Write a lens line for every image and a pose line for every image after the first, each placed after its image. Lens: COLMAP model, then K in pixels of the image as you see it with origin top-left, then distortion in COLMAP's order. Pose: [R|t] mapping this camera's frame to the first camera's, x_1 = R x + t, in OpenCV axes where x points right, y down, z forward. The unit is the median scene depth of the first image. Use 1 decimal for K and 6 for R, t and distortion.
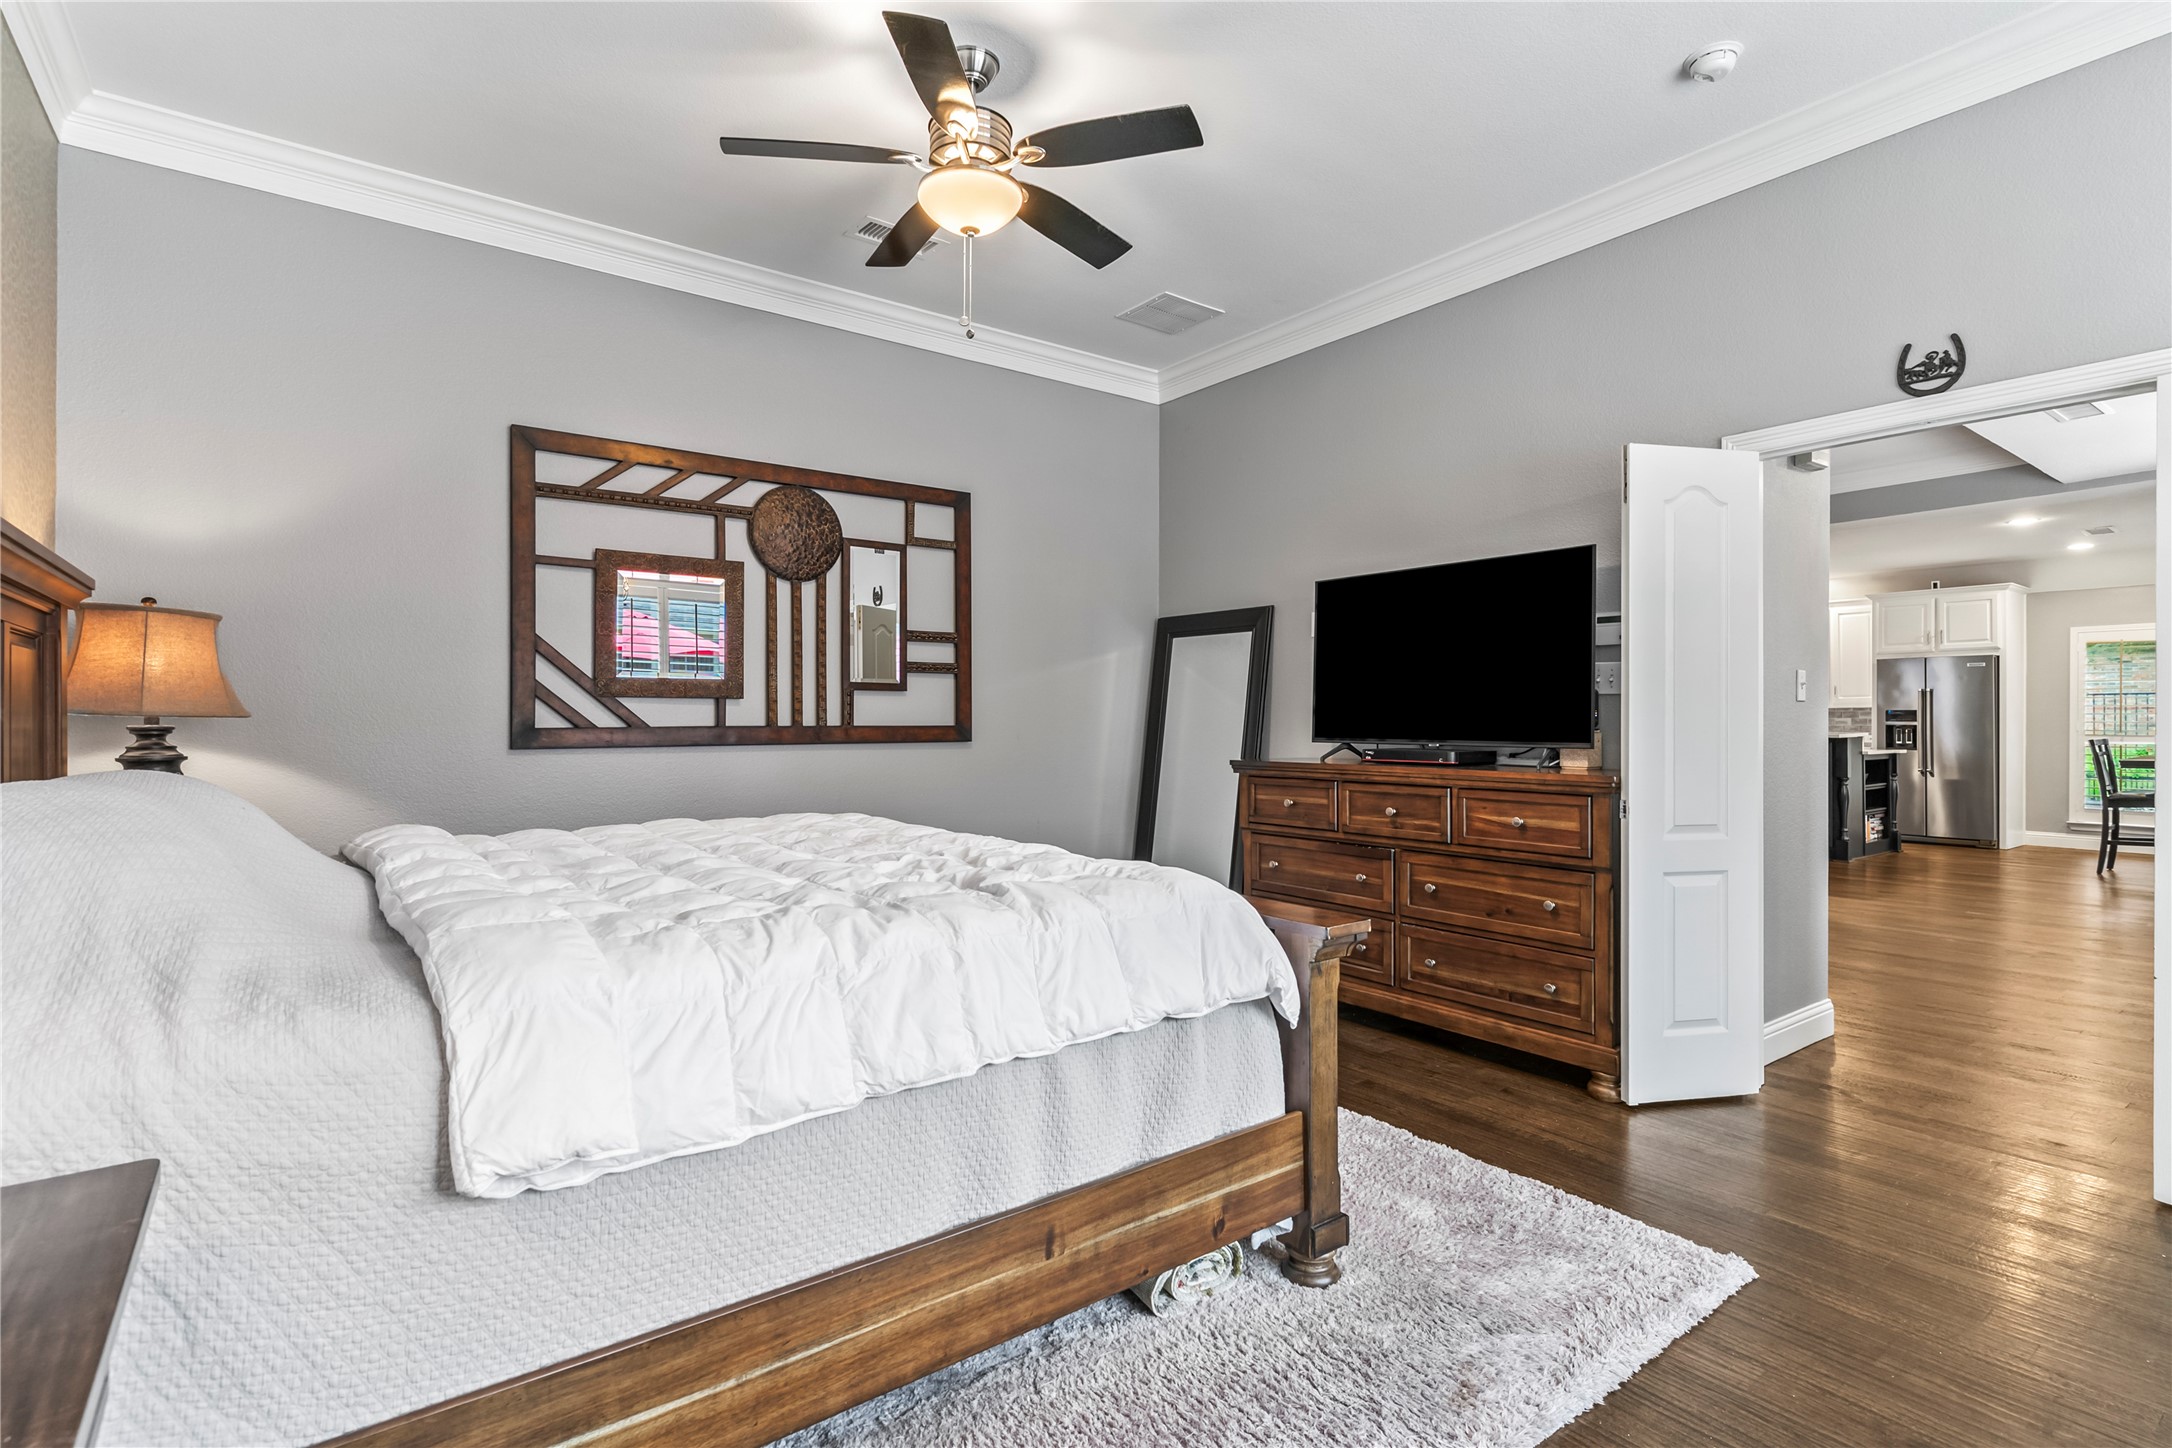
lens RADIAL K [[1042.3, 0, 1086.8], [0, 1042.3, 720.6], [0, 0, 1]] dist [0.000599, -0.000098]
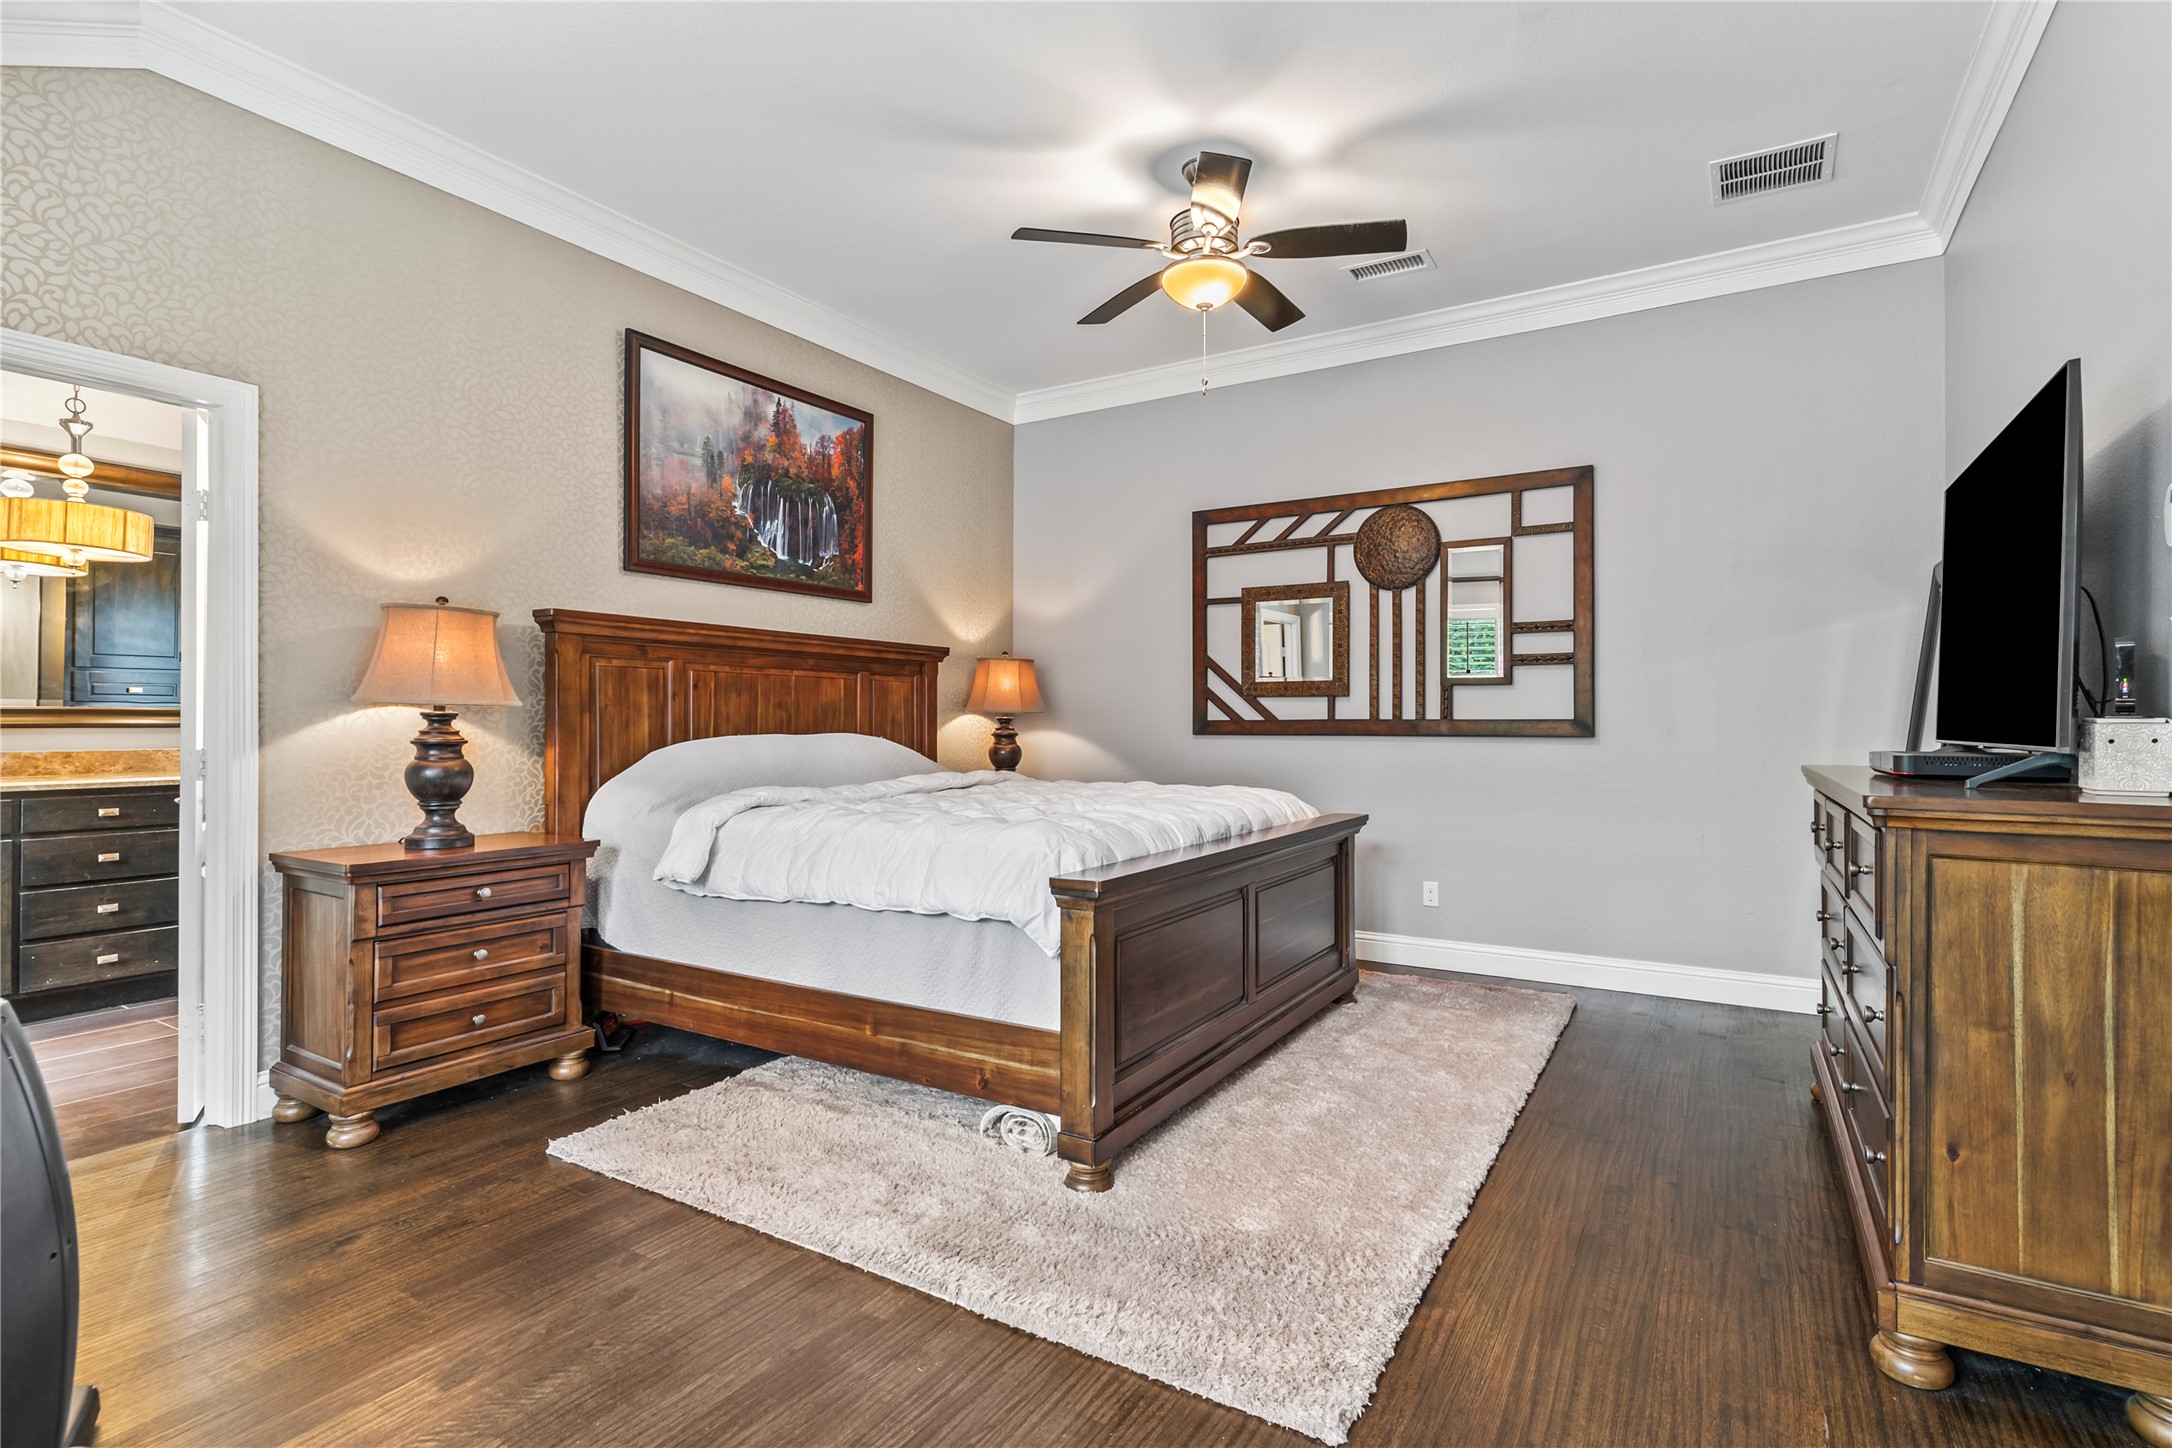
lens RADIAL K [[1042.3, 0, 1086.8], [0, 1042.3, 720.6], [0, 0, 1]] dist [0.000599, -0.000098]
pose [[0.366128, -0.002145, -0.930562, 0.676960], [-0.002838, 0.999990, -0.003421, 0.011610], [0.930560, 0.003893, 0.366118, 0.300195]]
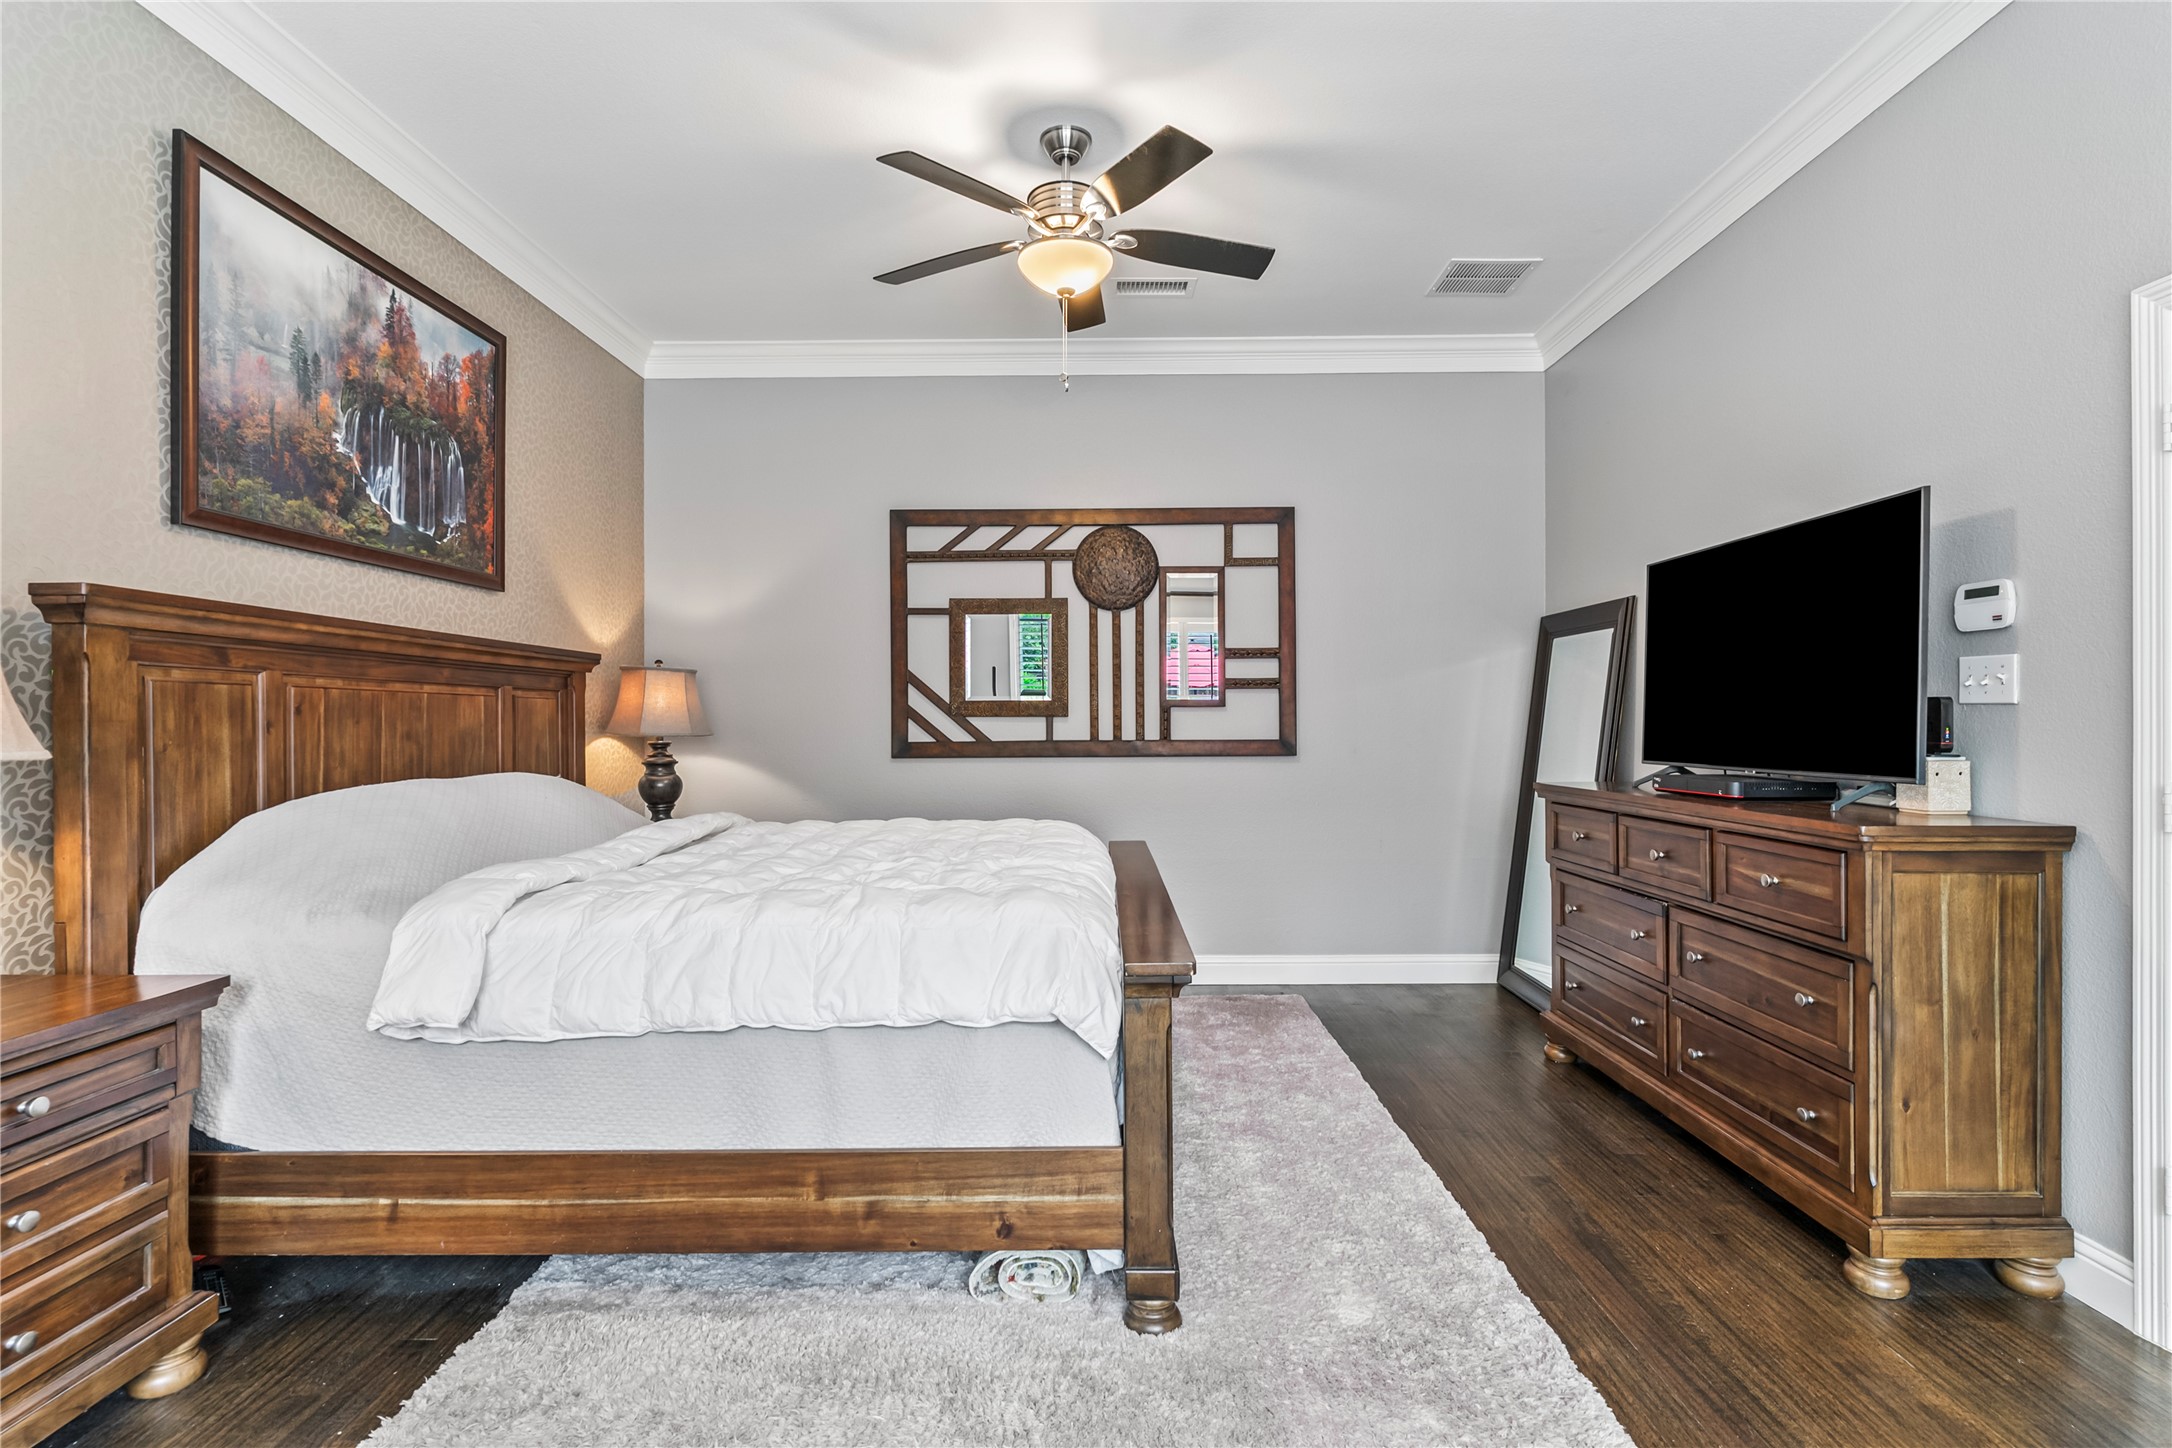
lens RADIAL K [[1045.4, 0, 1090.6], [0, 1045.4, 724.1], [0, 0, 1]] dist [0.002406, -0.000065]
pose [[0.794993, -0.003439, -0.606609, 0.400574], [0.004358, 0.999991, 0.000042, -0.013102], [0.606603, -0.002677, 0.795000, 0.099834]]
